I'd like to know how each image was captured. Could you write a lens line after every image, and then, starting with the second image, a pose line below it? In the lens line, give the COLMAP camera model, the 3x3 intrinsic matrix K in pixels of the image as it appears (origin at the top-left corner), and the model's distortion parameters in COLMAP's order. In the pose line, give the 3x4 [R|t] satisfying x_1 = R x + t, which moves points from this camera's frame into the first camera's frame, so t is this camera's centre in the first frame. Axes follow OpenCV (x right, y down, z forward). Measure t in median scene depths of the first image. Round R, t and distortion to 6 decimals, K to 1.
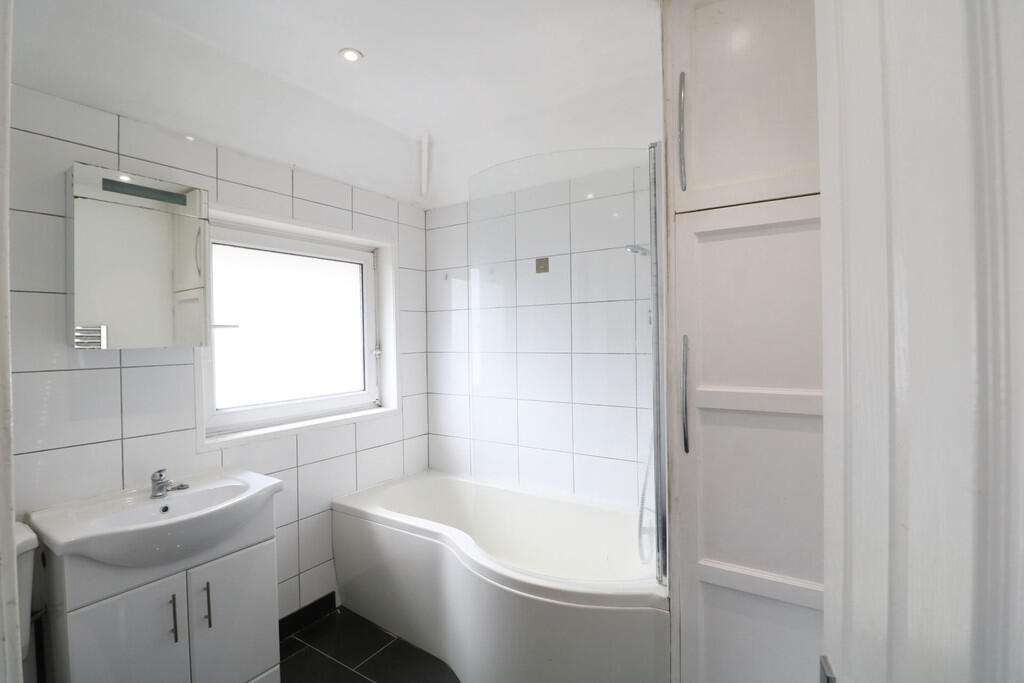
lens RADIAL K [[478.9, 0, 512.6], [0, 478.9, 336.1], [0, 0, 1]] dist [0.001485, -0.015008]
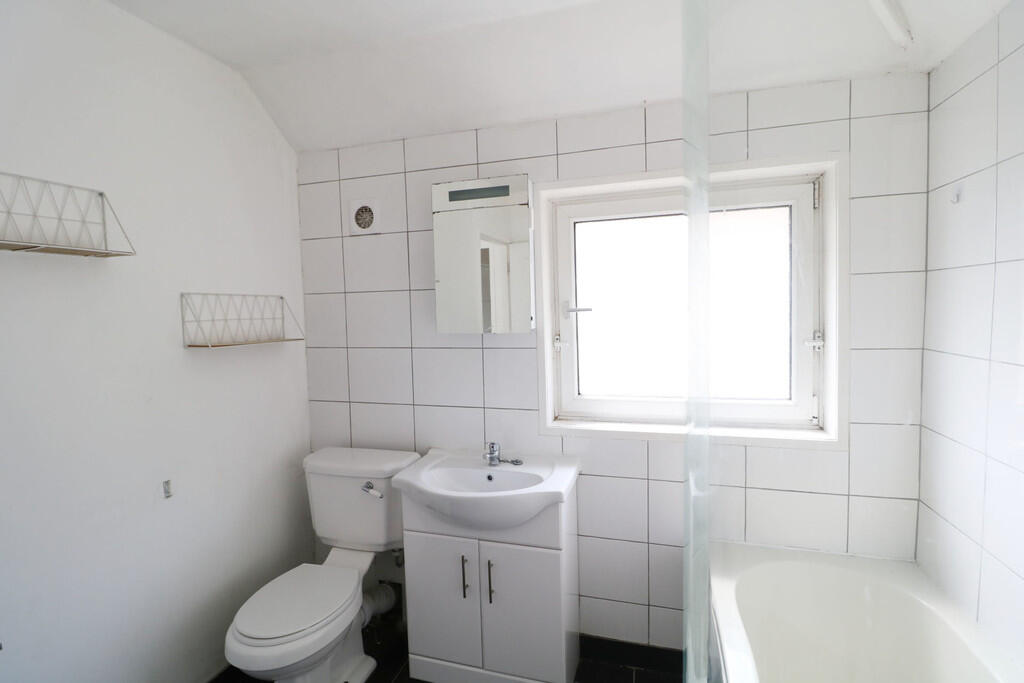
lens RADIAL K [[478.9, 0, 512.6], [0, 478.9, 336.1], [0, 0, 1]] dist [0.001485, -0.015008]
pose [[0.278072, 0.063343, -0.958469, 0.227571], [0.021270, 0.997173, 0.072071, -0.032250], [0.960325, -0.040428, 0.275939, 0.499335]]
